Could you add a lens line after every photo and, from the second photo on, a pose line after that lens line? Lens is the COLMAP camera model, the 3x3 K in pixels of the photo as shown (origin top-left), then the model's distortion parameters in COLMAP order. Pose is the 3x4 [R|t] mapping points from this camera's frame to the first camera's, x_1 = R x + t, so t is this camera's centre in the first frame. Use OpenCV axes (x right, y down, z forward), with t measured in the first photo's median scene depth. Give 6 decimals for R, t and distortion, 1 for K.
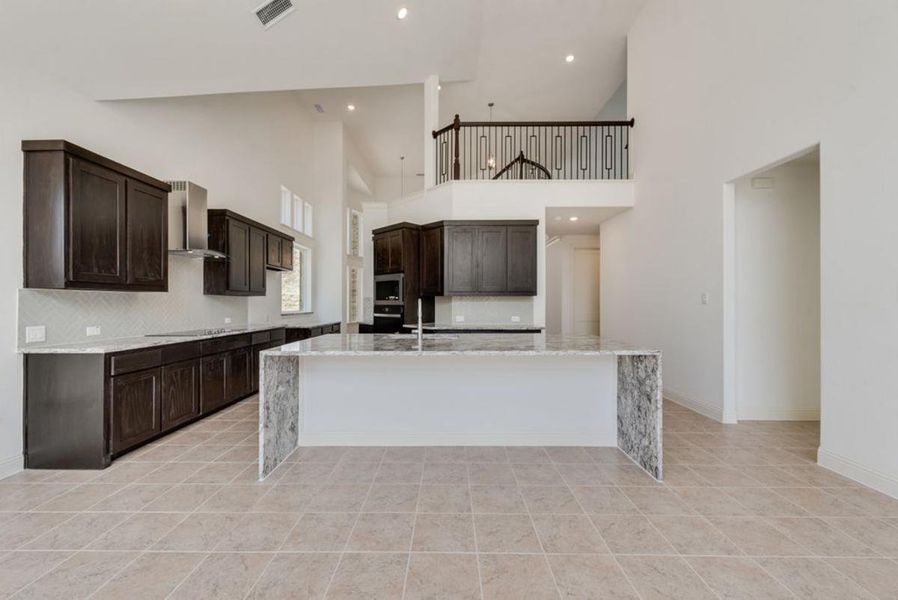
lens RADIAL K [[355.0, 0, 452.7], [0, 355.0, 300.8], [0, 0, 1]] dist [0.002568, 0.000689]
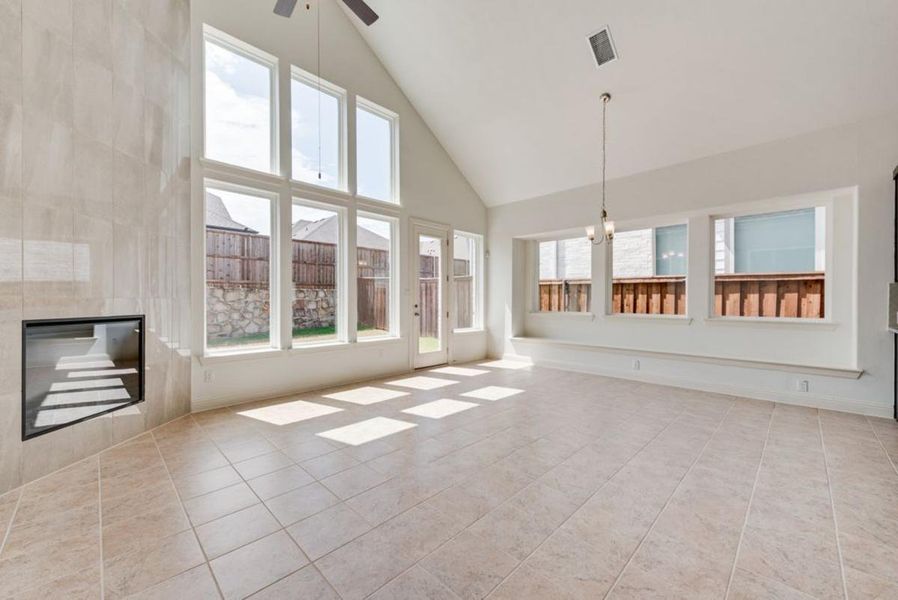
lens RADIAL K [[355.0, 0, 446.6], [0, 355.0, 298.8], [0, 0, 1]] dist [0.002568, 0.000689]
pose [[-0.704379, -0.002135, -0.709821, 0.447720], [0.002925, 0.999978, -0.005910, 0.012631], [0.709818, -0.006239, -0.704357, 0.355478]]
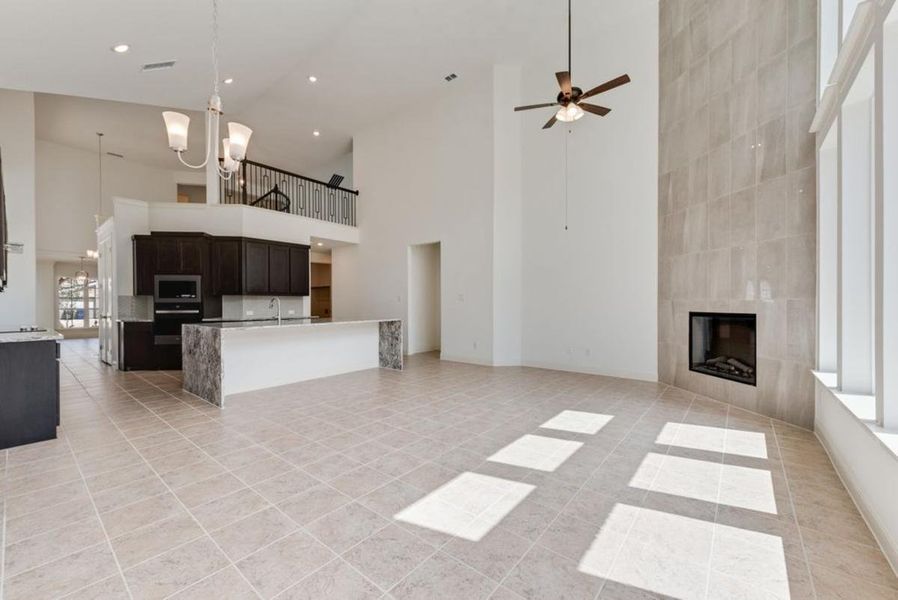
lens RADIAL K [[355.0, 0, 444.2], [0, 355.0, 303.0], [0, 0, 1]] dist [0.002568, 0.000689]
pose [[0.629922, -0.002676, 0.776653, -0.552295], [0.000153, 0.999994, 0.003321, 0.010094], [-0.776658, -0.001973, 0.629919, -0.381021]]
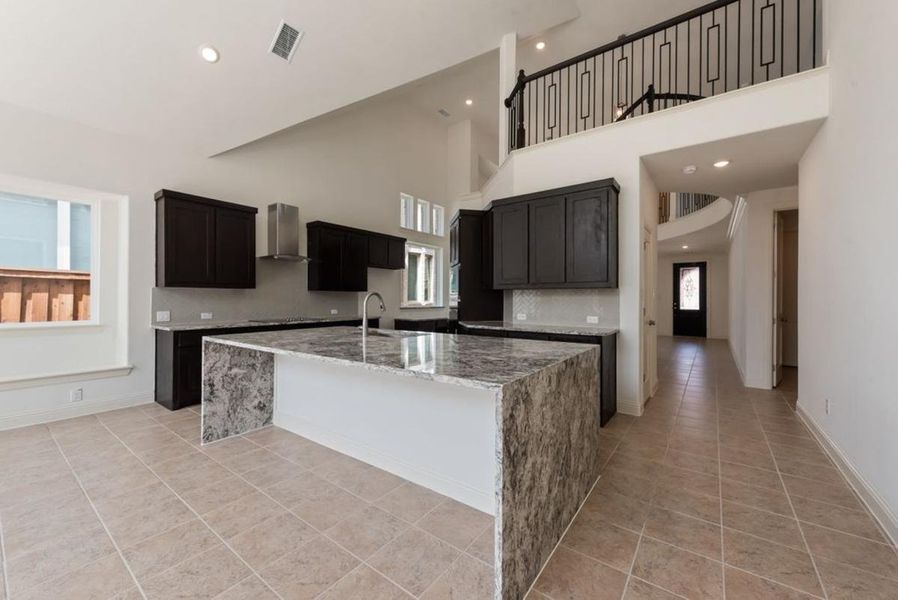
lens RADIAL K [[355.0, 0, 447.3], [0, 355.0, 297.3], [0, 0, 1]] dist [0.002568, 0.000689]
pose [[0.803480, -0.001537, -0.595330, 0.371967], [0.000351, 0.999998, -0.002108, 0.006650], [0.595332, 0.001485, 0.803479, 0.238211]]
